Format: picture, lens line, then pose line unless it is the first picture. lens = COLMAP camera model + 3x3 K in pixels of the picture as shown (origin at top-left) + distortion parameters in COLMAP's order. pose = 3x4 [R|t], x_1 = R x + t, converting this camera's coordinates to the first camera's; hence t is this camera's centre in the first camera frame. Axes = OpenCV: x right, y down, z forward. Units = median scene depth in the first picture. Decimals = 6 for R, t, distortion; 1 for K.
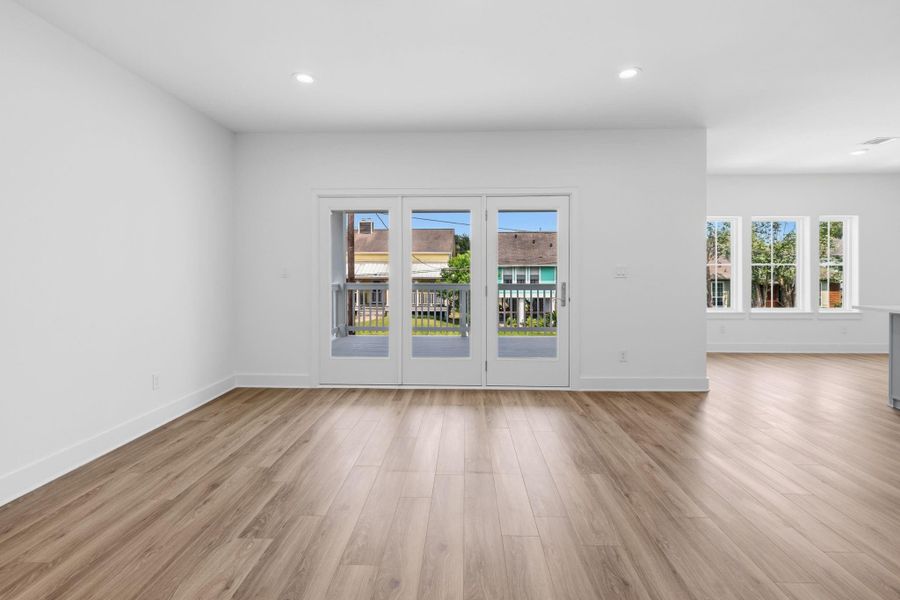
lens RADIAL K [[394.6, 0, 448.7], [0, 394.6, 279.2], [0, 0, 1]] dist [-0.002304, -0.000119]
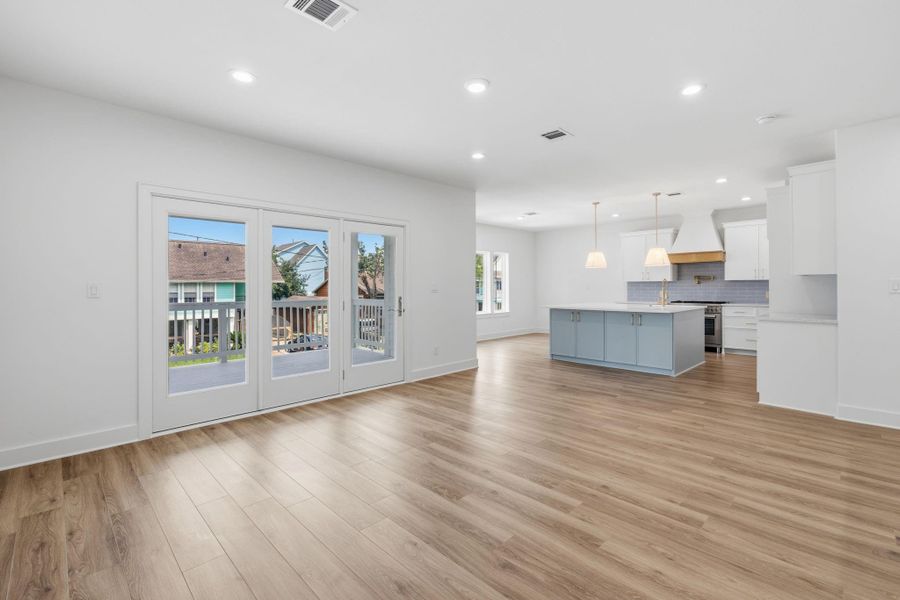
lens RADIAL K [[403.9, 0, 451.5], [0, 403.9, 284.5], [0, 0, 1]] dist [0.000251, 0.000254]
pose [[0.688434, 0.000957, 0.725299, -0.312467], [0.019017, 0.999632, -0.019369, -0.000877], [-0.725050, 0.027127, 0.688162, 0.005376]]
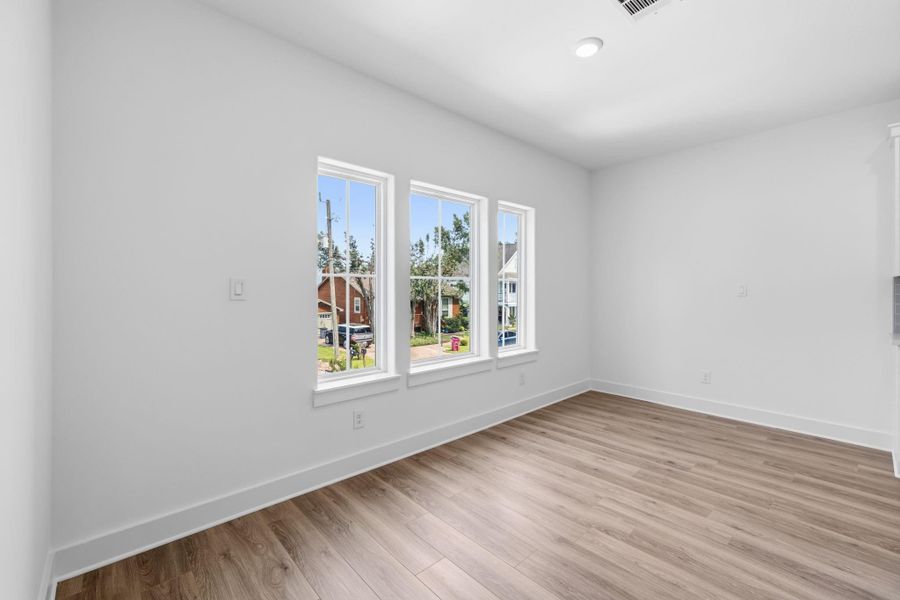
lens RADIAL K [[384.6, 0, 450.8], [0, 384.6, 292.6], [0, 0, 1]] dist [-0.000916, -0.000133]
pose [[0.714086, -0.000541, 0.700058, 0.413570], [0.007276, 0.999951, -0.006650, -0.010584], [-0.700020, 0.009843, 0.714055, 0.549635]]
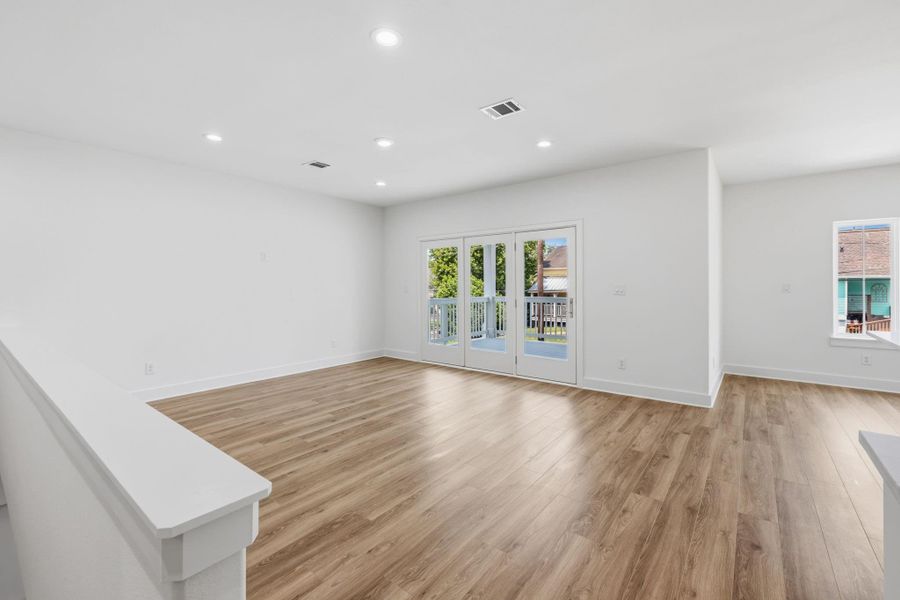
lens RADIAL K [[384.6, 0, 450.8], [0, 384.6, 292.6], [0, 0, 1]] dist [-0.000916, -0.000133]
pose [[0.806782, 0.008235, -0.590792, 0.418246], [-0.007830, 0.999964, 0.003245, -0.005881], [0.590798, 0.002008, 0.806817, -0.108463]]
